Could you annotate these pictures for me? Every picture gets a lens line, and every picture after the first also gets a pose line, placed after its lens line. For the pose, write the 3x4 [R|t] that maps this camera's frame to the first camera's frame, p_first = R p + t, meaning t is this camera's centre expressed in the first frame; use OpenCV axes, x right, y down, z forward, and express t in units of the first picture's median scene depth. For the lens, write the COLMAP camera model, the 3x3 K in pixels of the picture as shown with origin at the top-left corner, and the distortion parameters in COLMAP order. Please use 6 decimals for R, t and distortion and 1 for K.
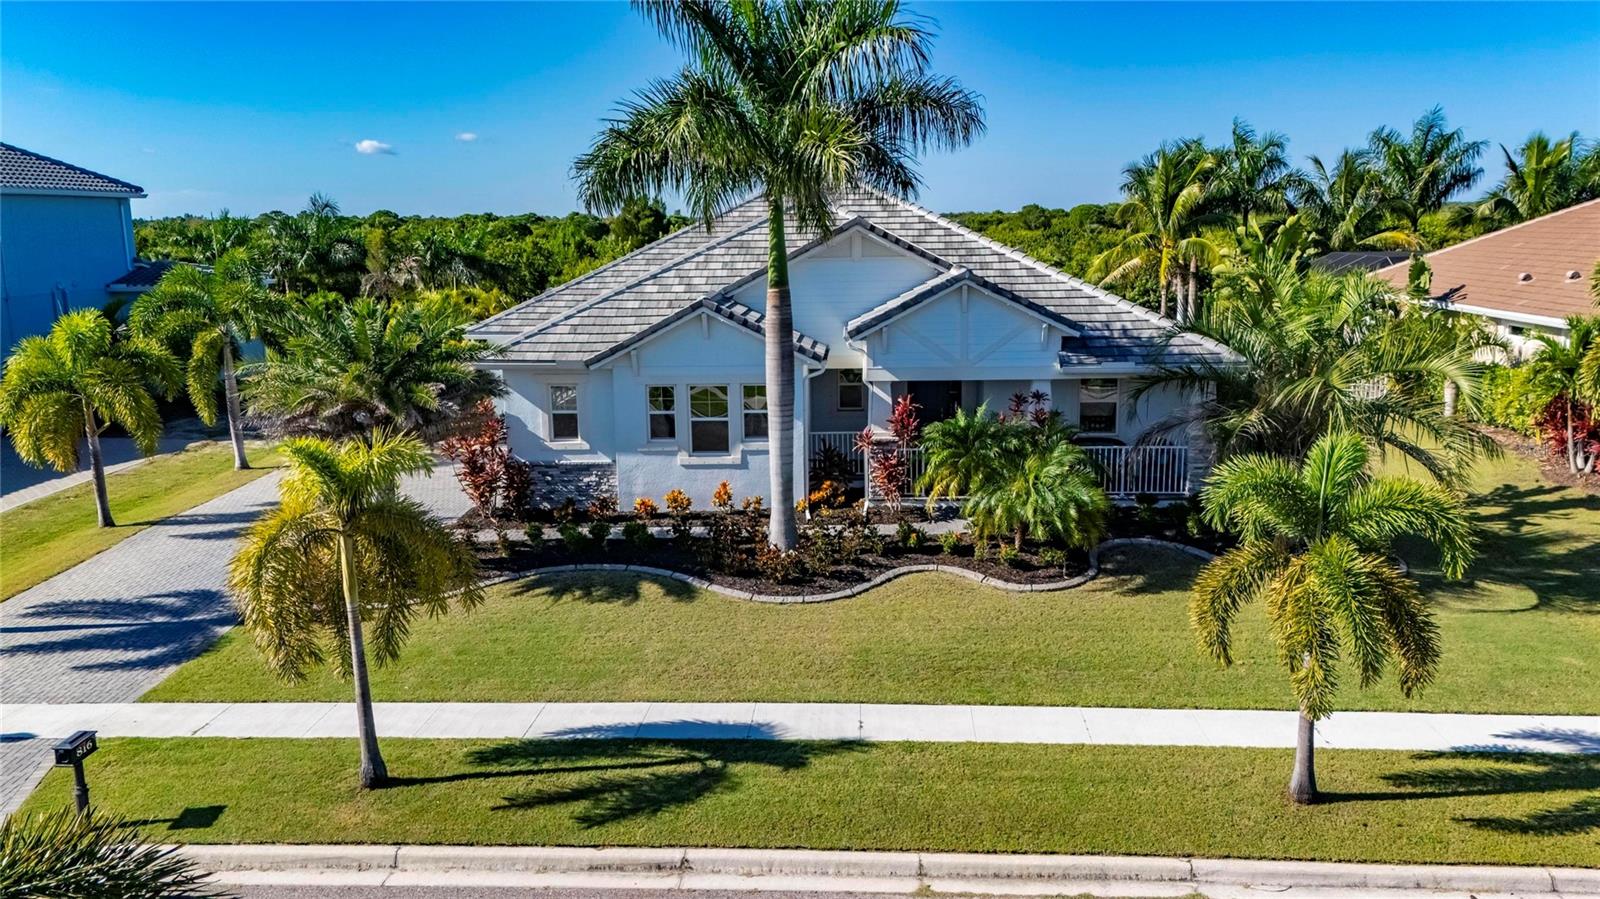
lens RADIAL K [[1232.0, 0, 800.0], [0, 1232.0, 449.5], [0, 0, 1]] dist [0.081829, -0.091821]
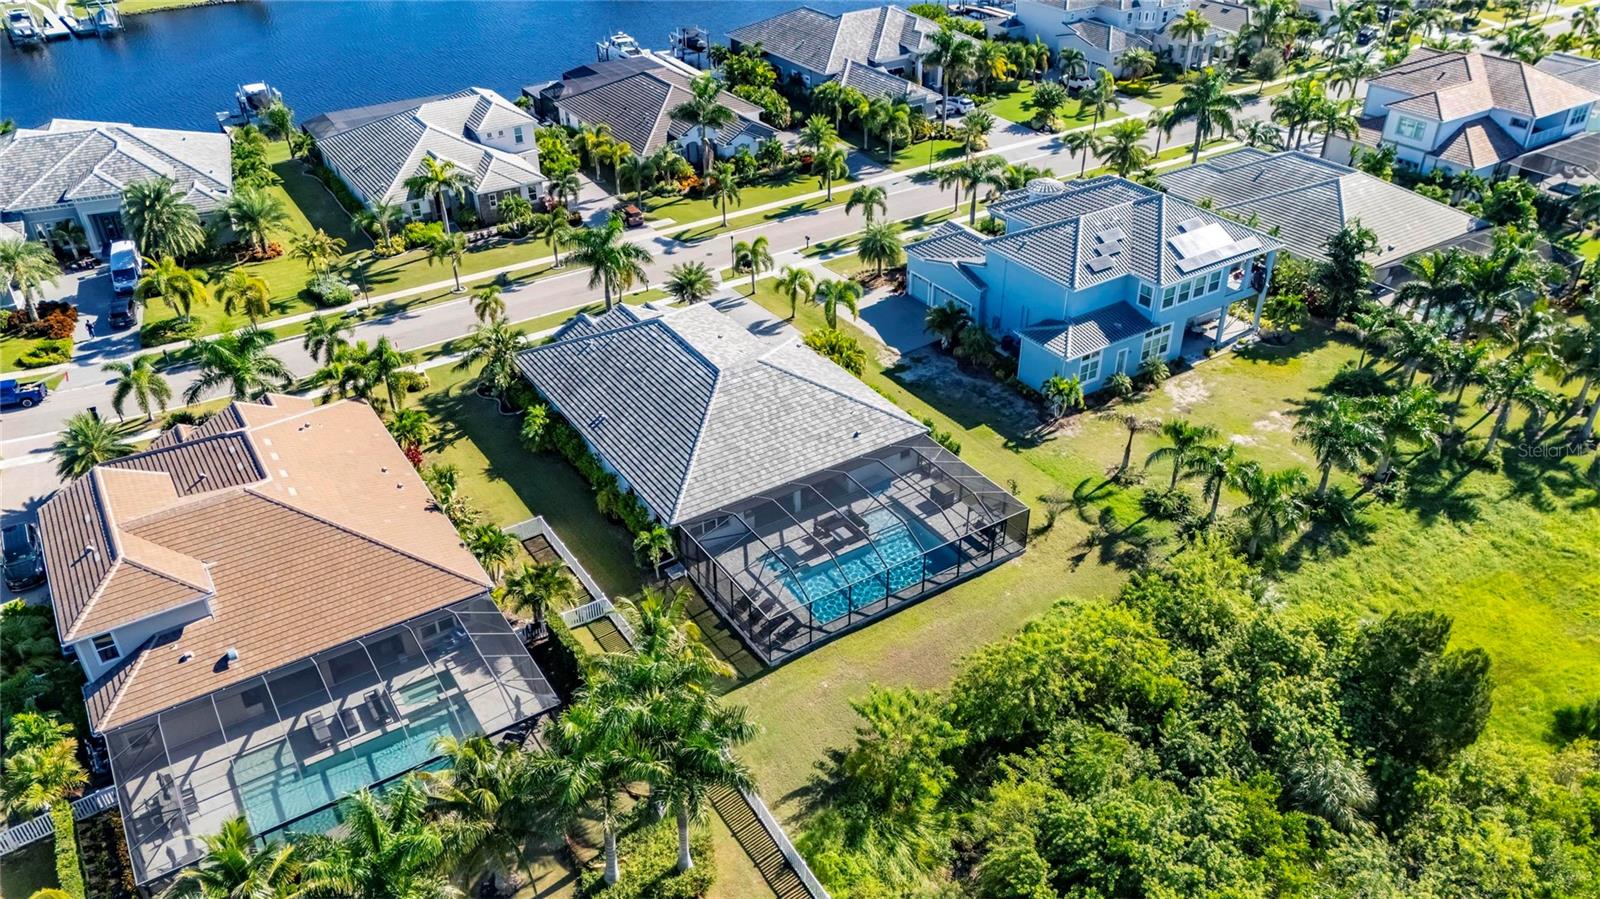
lens RADIAL K [[1180.9, 0, 800.0], [0, 1180.9, 446.0], [0, 0, 1]] dist [0.082777, -0.080286]
pose [[-0.807983, 0.334749, -0.484877, 1.577647], [-0.085080, 0.748024, 0.658195, -2.417169], [0.583030, 0.573064, -0.575911, 3.963133]]
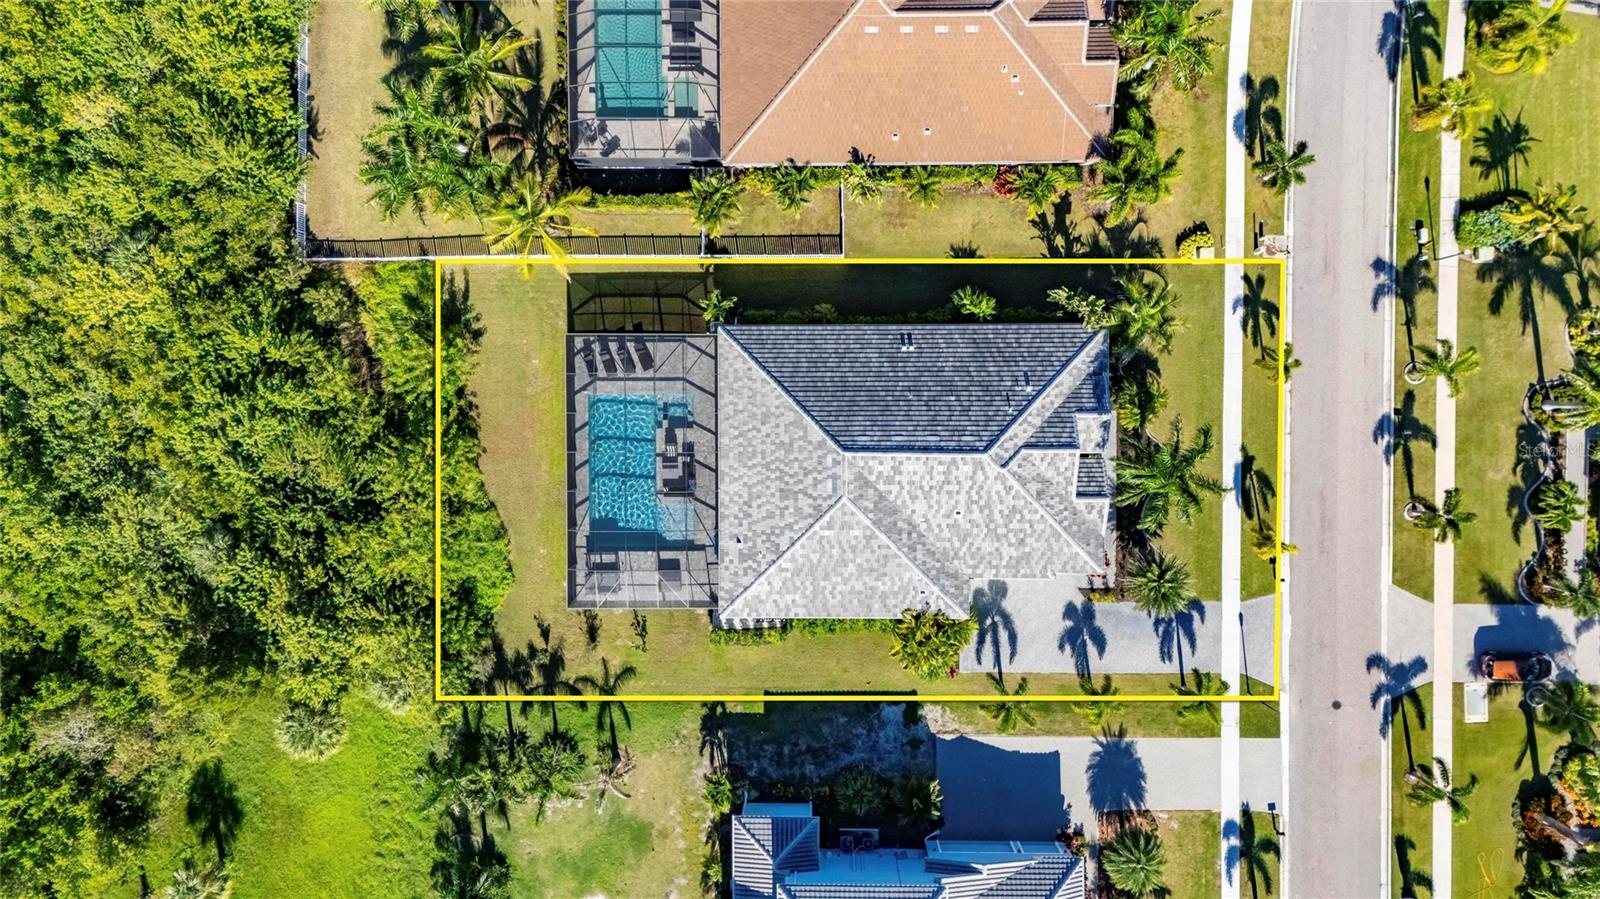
lens RADIAL K [[1232.0, 0, 800.0], [0, 1232.0, 449.5], [0, 0, 1]] dist [0.081829, -0.091821]
pose [[-0.056602, -0.998307, -0.013361, 0.144525], [0.199710, -0.024433, 0.979550, -3.678844], [-0.978219, 0.052777, 0.200755, 1.257870]]
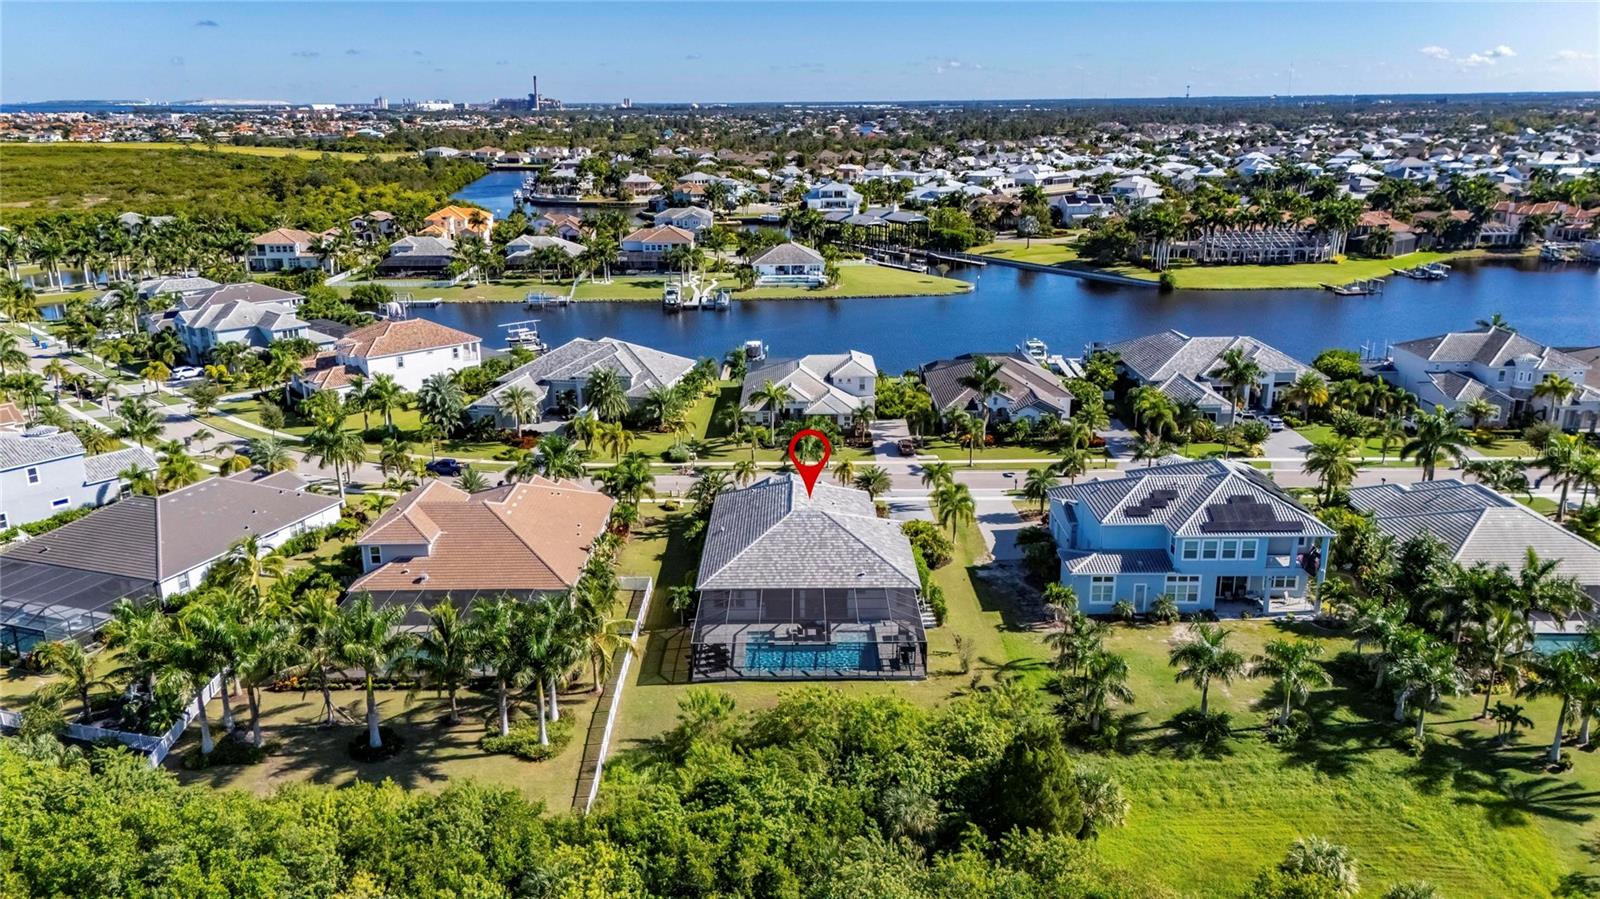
lens RADIAL K [[1175.5, 0, 801.3], [0, 1175.5, 453.9], [0, 0, 1]] dist [0.072763, -0.064762]
pose [[-0.998247, 0.038637, -0.044827, 0.246583], [0.013946, 0.889717, 0.456299, -2.706407], [0.057513, 0.454875, -0.888696, 5.839218]]
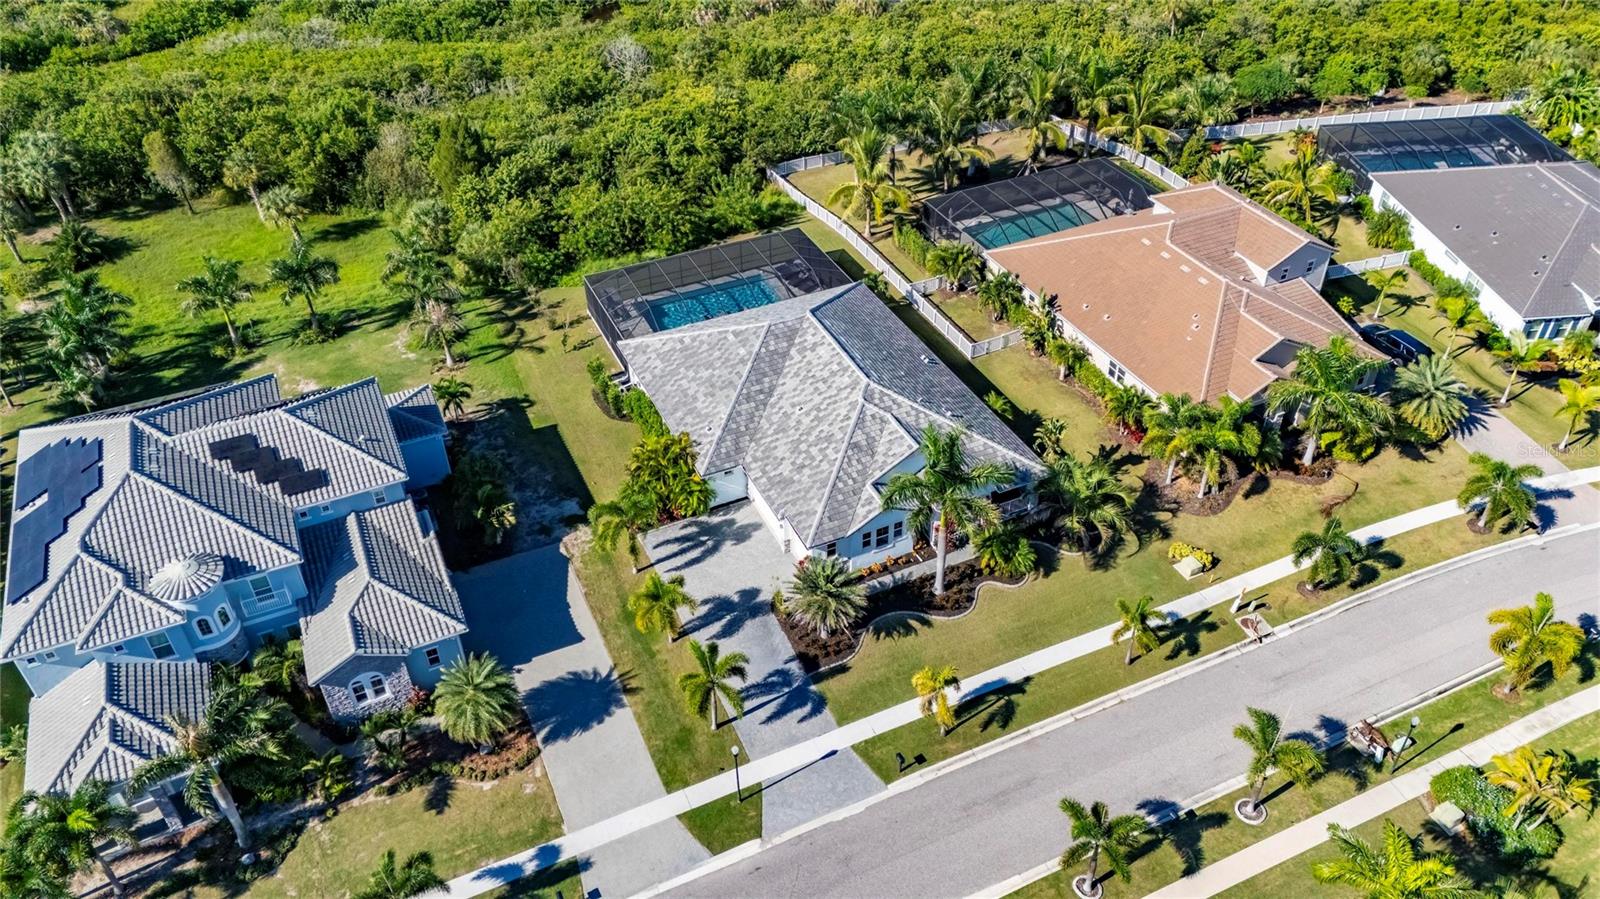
lens RADIAL K [[1180.9, 0, 800.0], [0, 1180.9, 446.0], [0, 0, 1]] dist [0.082777, -0.080286]
pose [[0.882649, -0.287246, 0.372049, -1.306476], [0.086497, 0.877284, 0.472114, -1.647086], [-0.462005, -0.384530, 0.799180, -1.032891]]
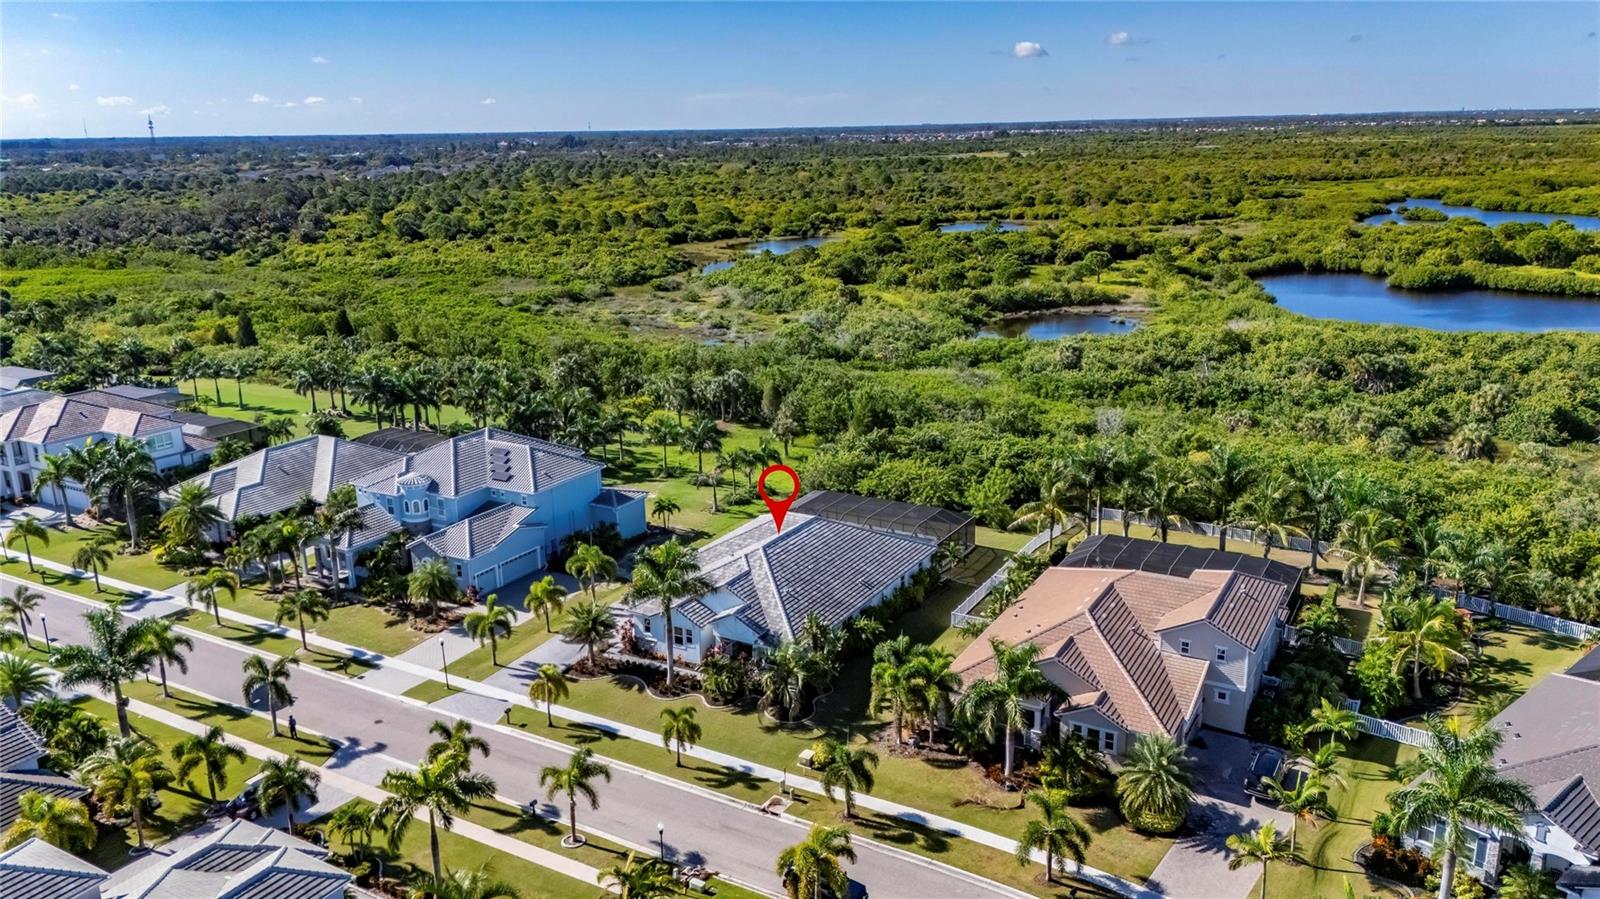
lens RADIAL K [[1170.0, 0, 800.0], [0, 1170.0, 449.5], [0, 0, 1]] dist [0.100957, -0.116521]
pose [[0.889741, 0.119045, -0.440669, 1.966892], [-0.077991, 0.990844, 0.110203, -1.129179], [0.449754, -0.063684, 0.890879, -2.177488]]
